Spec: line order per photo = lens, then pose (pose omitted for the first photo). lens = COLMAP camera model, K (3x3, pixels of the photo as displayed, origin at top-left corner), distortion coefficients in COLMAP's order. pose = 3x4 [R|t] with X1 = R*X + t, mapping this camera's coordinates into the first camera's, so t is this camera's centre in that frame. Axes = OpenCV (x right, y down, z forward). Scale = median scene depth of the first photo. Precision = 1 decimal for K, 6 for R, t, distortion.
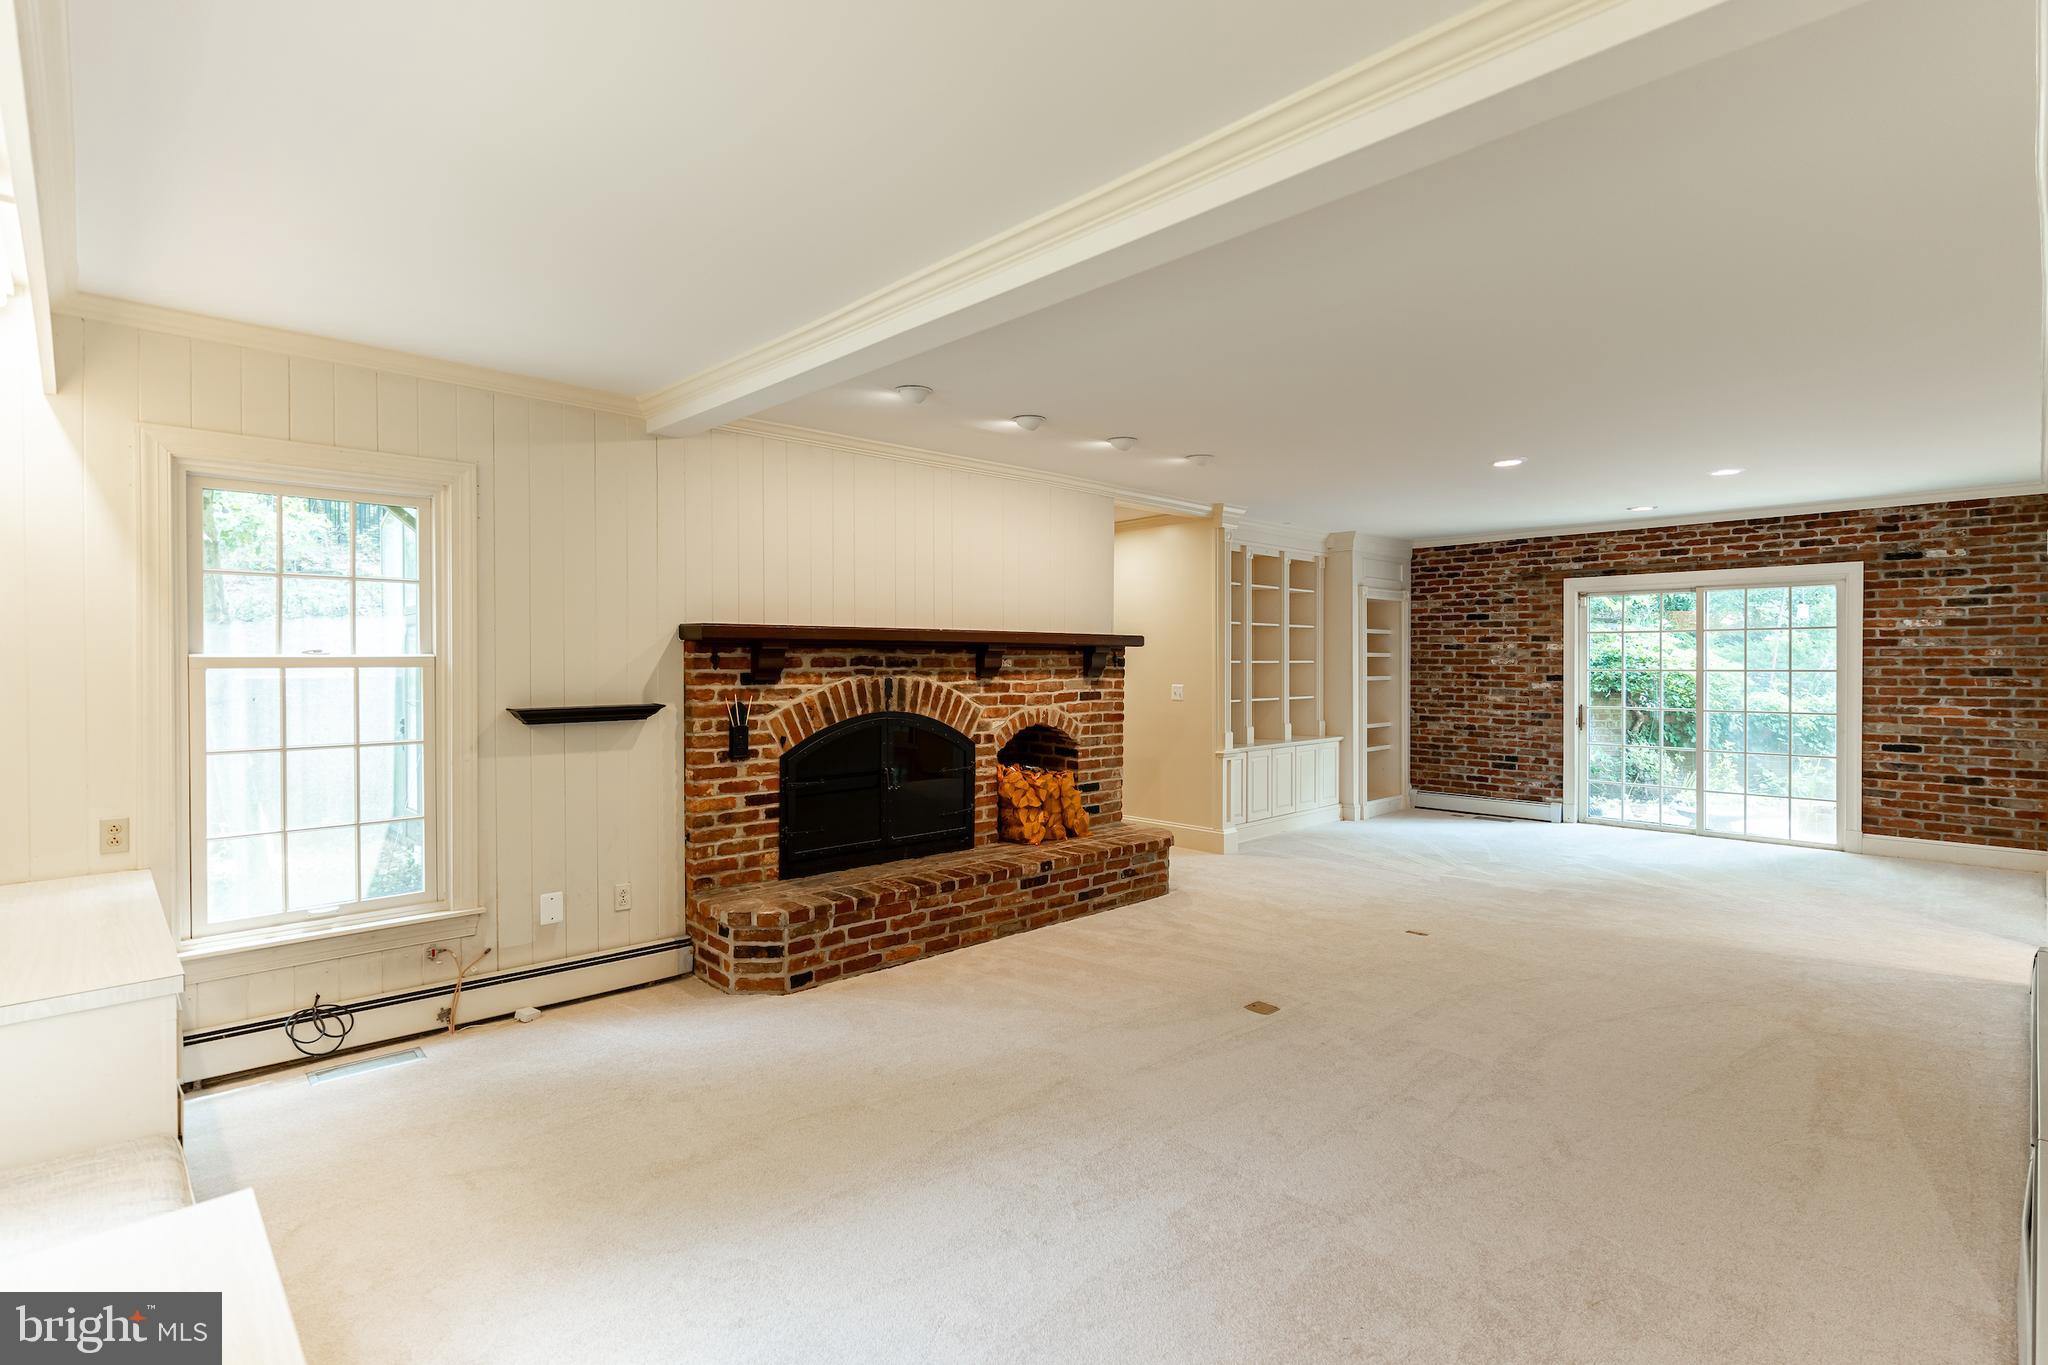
lens RADIAL K [[984.2, 0, 1043.4], [0, 984.2, 669.9], [0, 0, 1]] dist [0.002120, 0.001750]
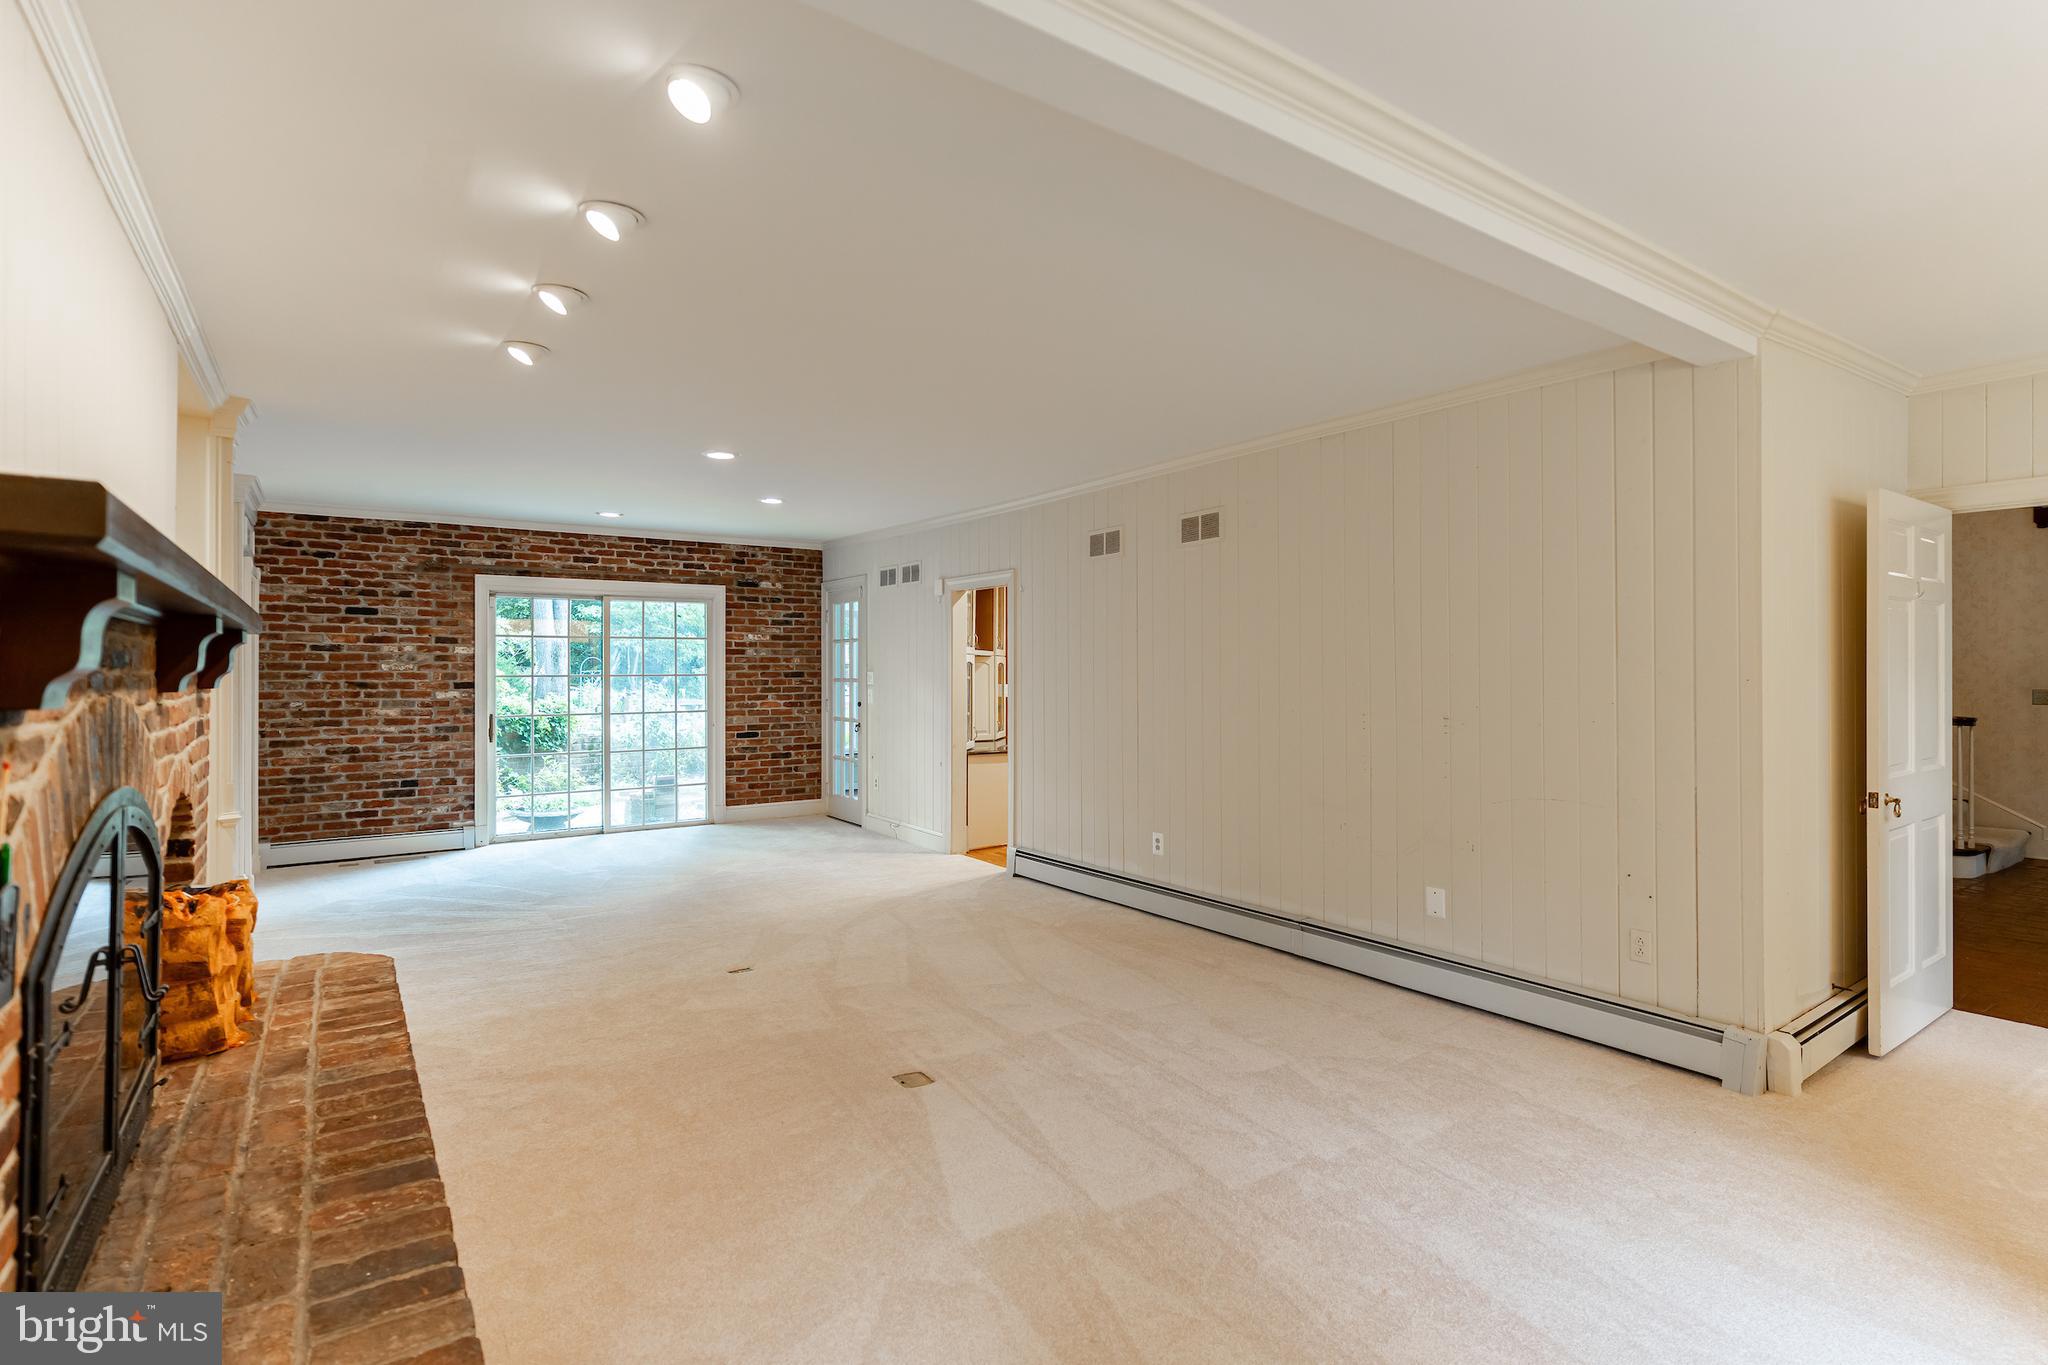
lens RADIAL K [[984.2, 0, 1033.4], [0, 984.2, 664.0], [0, 0, 1]] dist [0.002120, 0.001750]
pose [[0.168175, 0.005220, 0.985743, -0.333952], [0.010471, 0.999920, -0.007082, 0.000602], [-0.985702, 0.011513, 0.168107, 0.436583]]
